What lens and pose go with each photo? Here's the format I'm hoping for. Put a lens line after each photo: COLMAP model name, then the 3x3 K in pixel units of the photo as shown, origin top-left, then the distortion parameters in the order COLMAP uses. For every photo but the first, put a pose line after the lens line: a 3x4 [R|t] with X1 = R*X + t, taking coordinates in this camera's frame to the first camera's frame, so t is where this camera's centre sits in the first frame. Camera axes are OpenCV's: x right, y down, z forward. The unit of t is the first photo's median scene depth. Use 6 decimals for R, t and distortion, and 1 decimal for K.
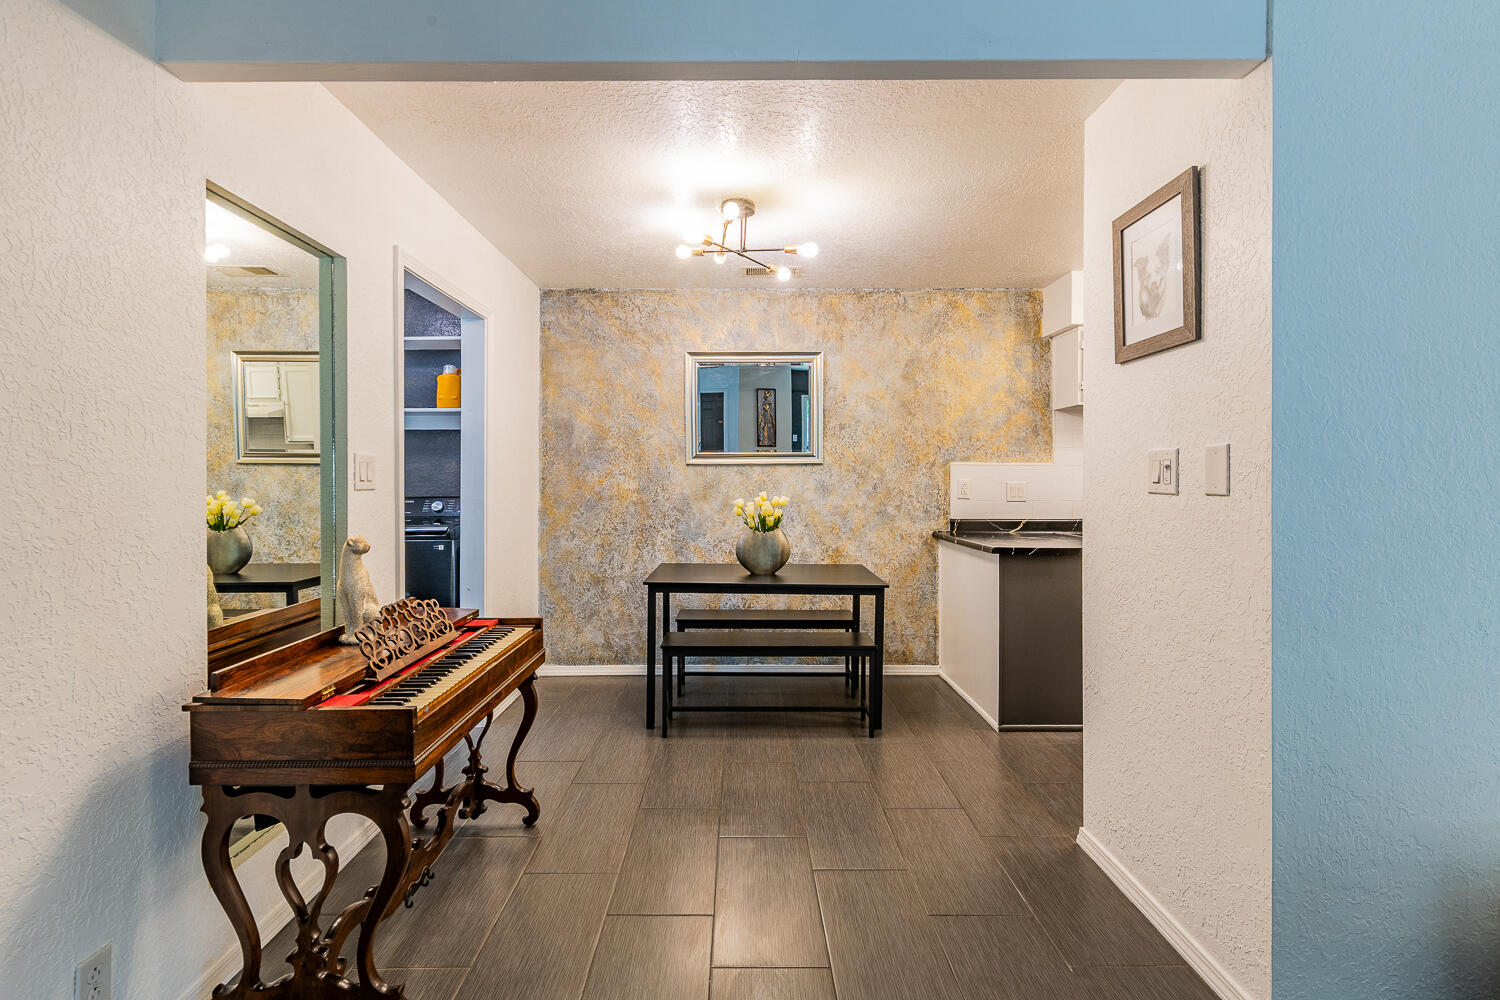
lens RADIAL K [[660.3, 0, 751.8], [0, 660.3, 486.3], [0, 0, 1]] dist [-0.000799, -0.000150]
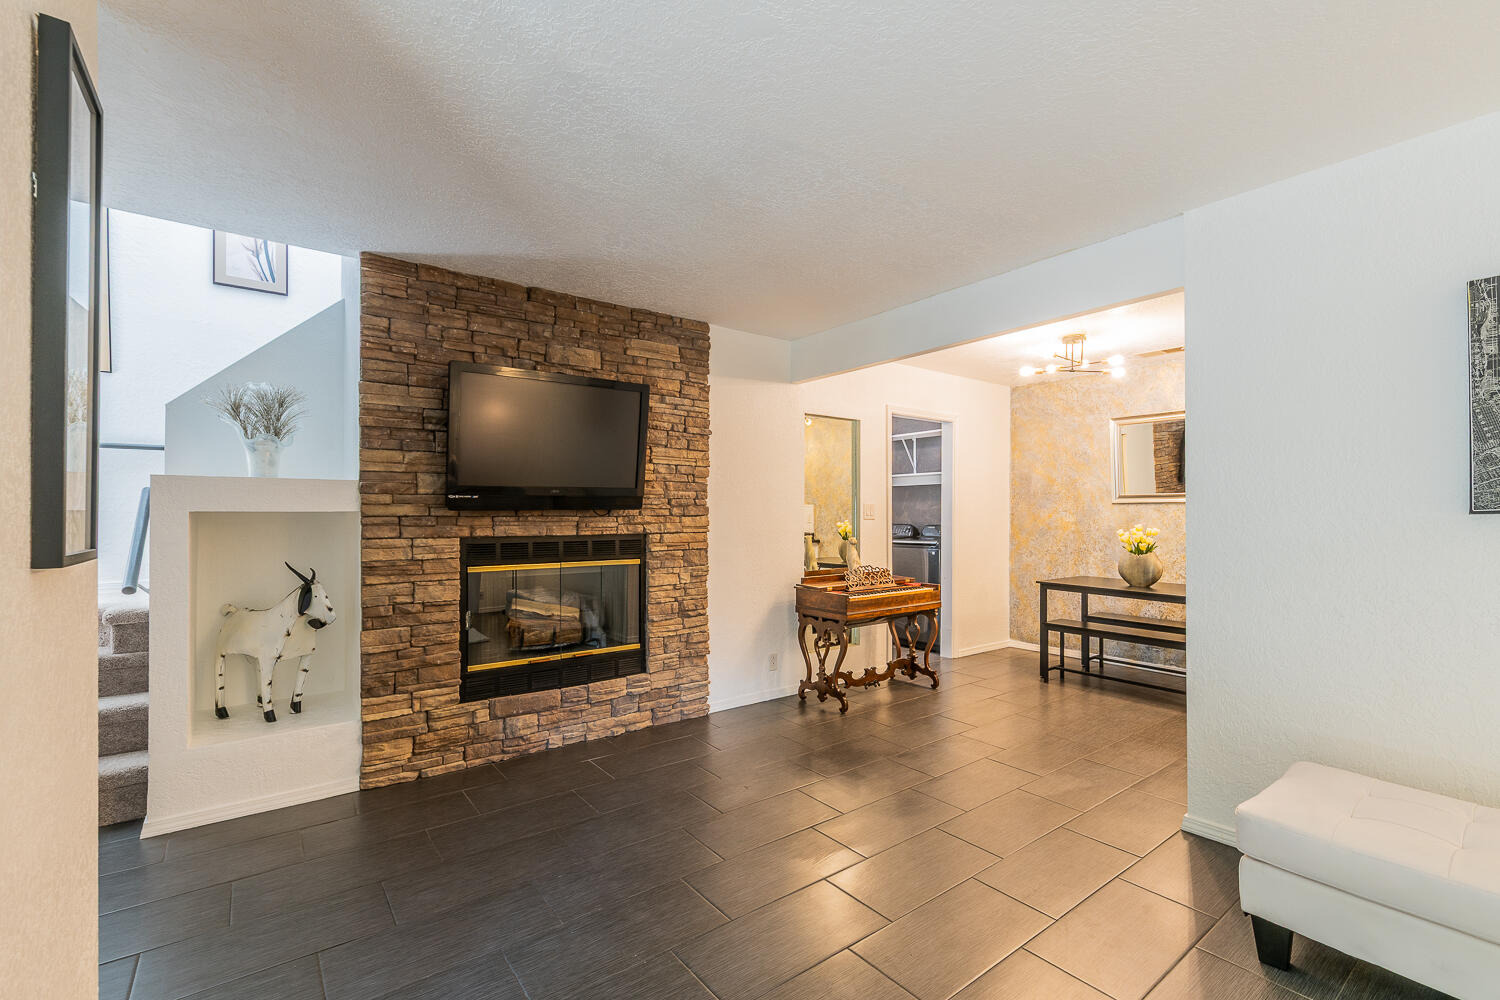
lens RADIAL K [[660.3, 0, 751.5], [0, 660.3, 507.9], [0, 0, 1]] dist [-0.000799, -0.000150]
pose [[0.601213, -0.005426, -0.799070, 0.542267], [-0.006662, 0.999908, -0.011802, -0.004242], [0.799061, 0.012419, 0.601122, -0.378649]]
